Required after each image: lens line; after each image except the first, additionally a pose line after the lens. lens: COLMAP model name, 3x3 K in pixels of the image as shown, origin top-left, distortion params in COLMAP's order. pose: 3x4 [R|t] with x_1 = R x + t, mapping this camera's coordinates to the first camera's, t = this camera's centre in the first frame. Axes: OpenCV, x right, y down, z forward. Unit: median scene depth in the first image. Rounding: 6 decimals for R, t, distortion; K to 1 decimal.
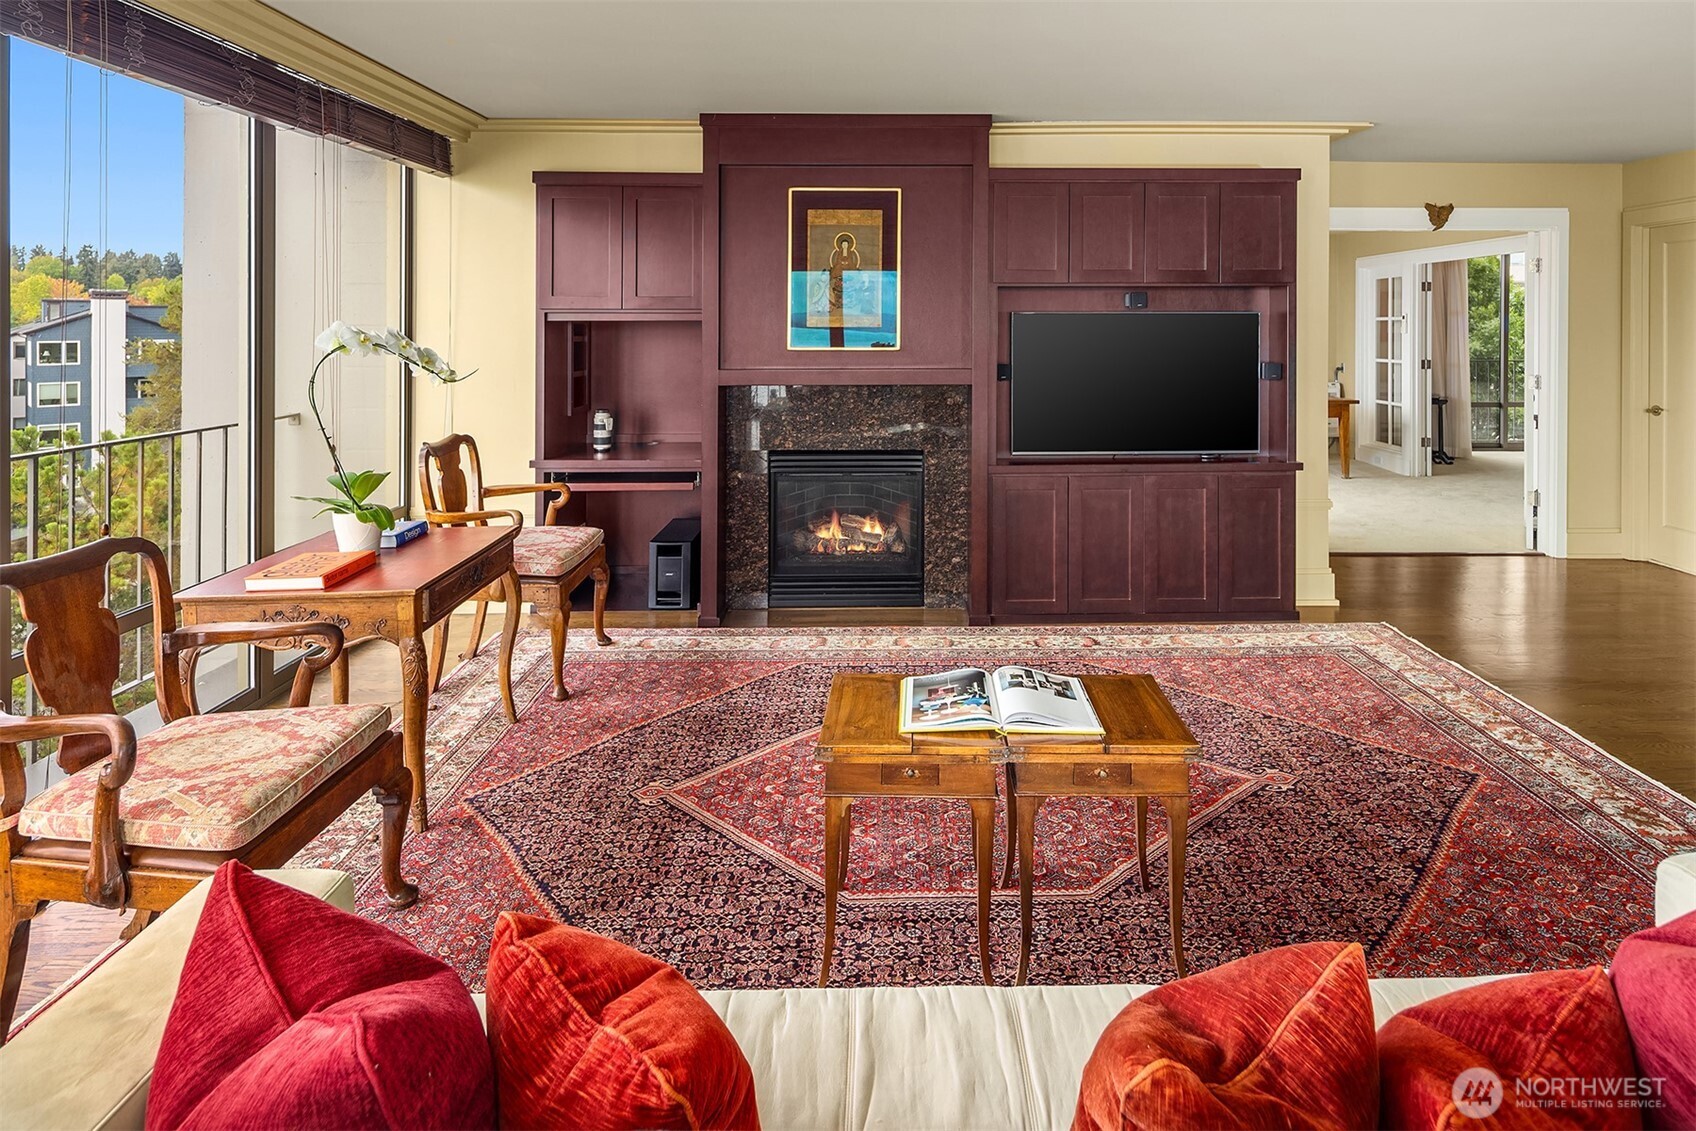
lens RADIAL K [[948.8, 0, 853.3], [0, 948.8, 330.3], [0, 0, 1]] dist [-0.001401, -0.000940]
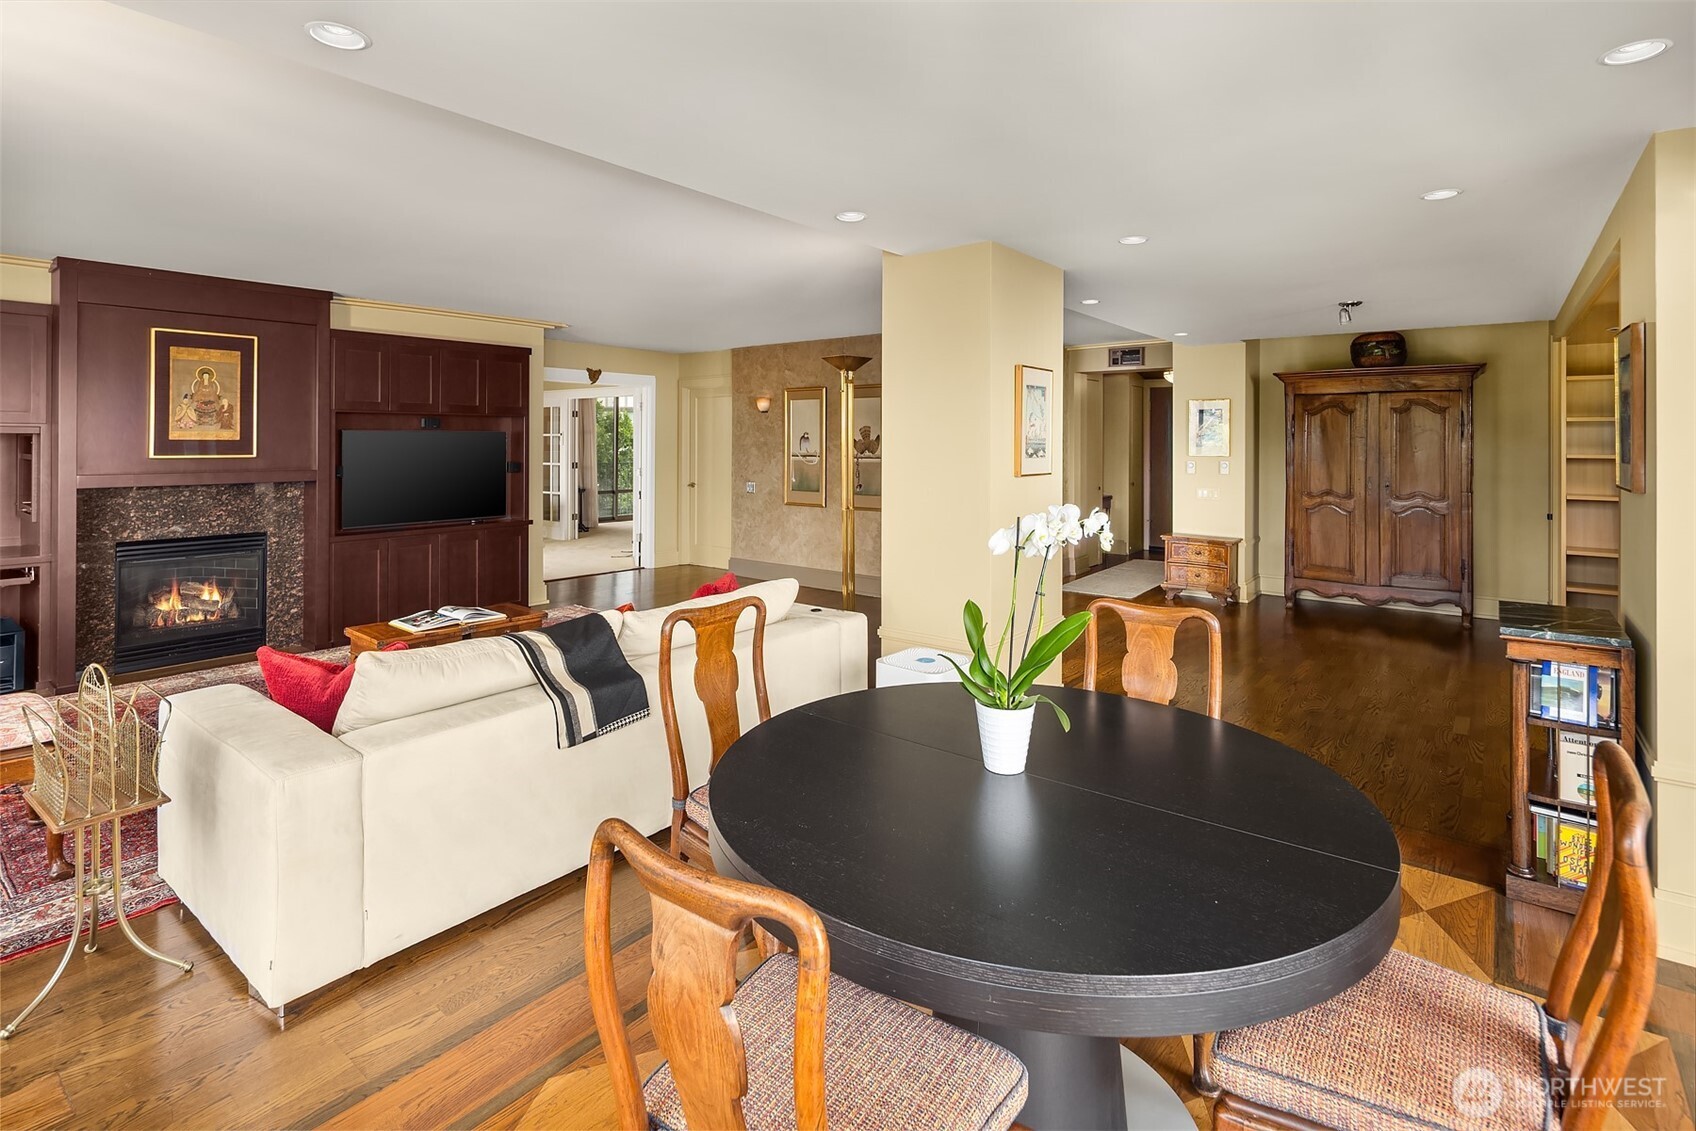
lens RADIAL K [[861.4, 0, 850.6], [0, 861.4, 437.9], [0, 0, 1]] dist [0.000188, 0.000129]
pose [[0.634767, 0.005636, 0.772683, -0.340173], [-0.000500, 0.999976, -0.006883, 0.001699], [-0.772703, 0.003982, 0.634755, -0.404287]]
